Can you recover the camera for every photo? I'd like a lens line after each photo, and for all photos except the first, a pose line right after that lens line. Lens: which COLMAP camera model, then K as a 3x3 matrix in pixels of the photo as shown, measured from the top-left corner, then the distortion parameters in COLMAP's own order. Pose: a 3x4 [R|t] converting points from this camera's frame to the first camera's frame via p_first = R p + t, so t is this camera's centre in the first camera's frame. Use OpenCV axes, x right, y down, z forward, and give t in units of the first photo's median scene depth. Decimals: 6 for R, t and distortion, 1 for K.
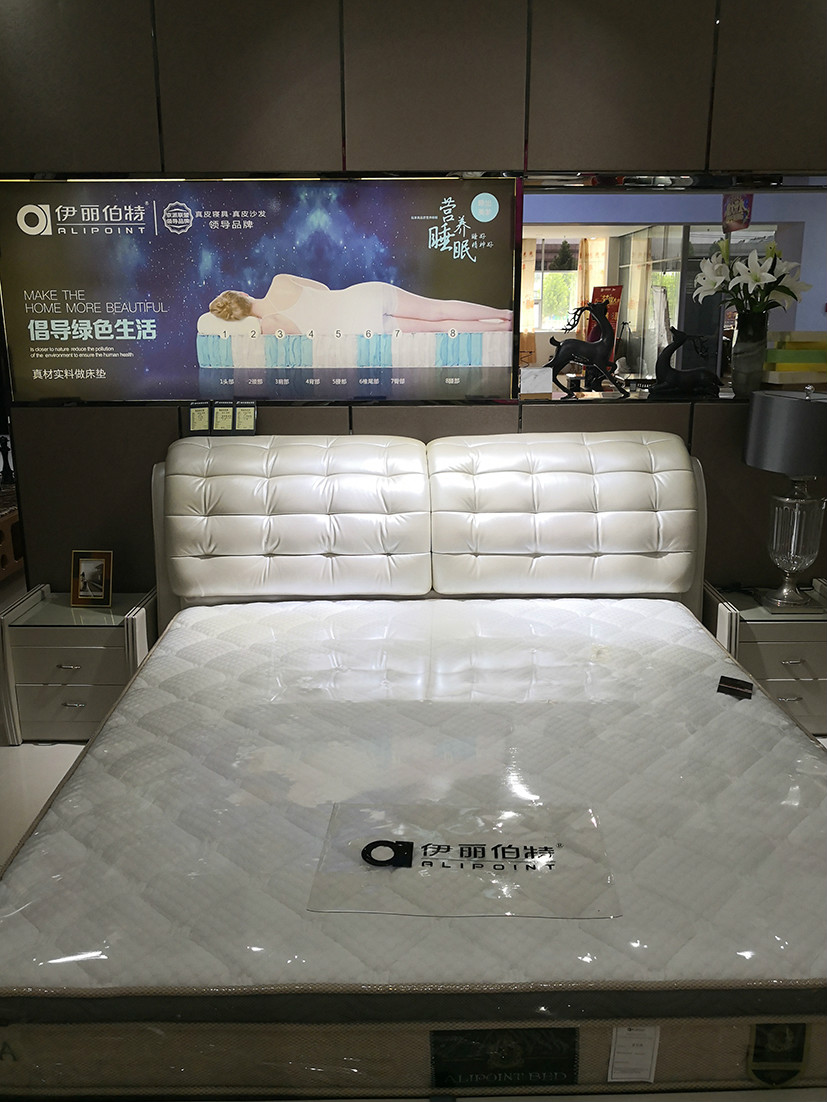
lens RADIAL K [[893.1, 0, 405.6], [0, 893.1, 551.8], [0, 0, 1]] dist [0.010382, -0.036968]
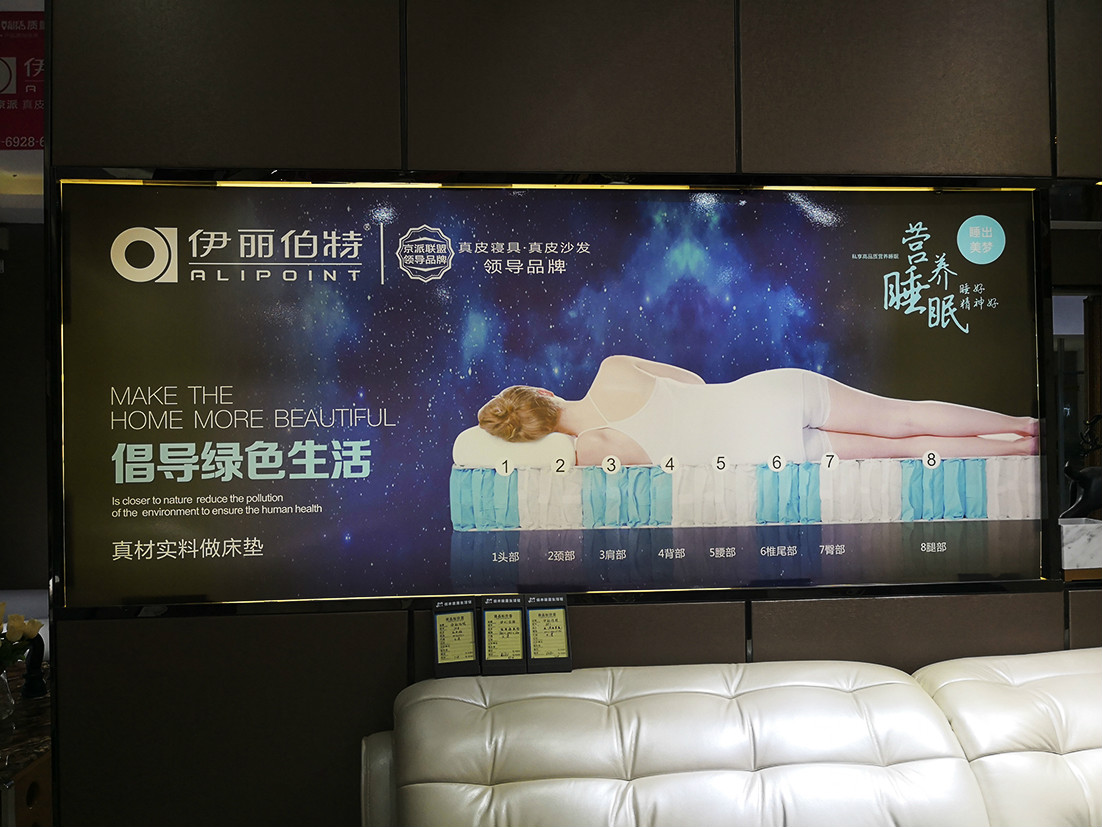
lens RADIAL K [[893.1, 0, 554.6], [0, 893.1, 420.5], [0, 0, 1]] dist [0.010382, -0.036968]
pose [[0.997209, -0.008076, 0.074221, -0.214820], [0.026587, 0.967374, -0.251952, -0.140544], [-0.069765, 0.253222, 0.964889, 0.500634]]
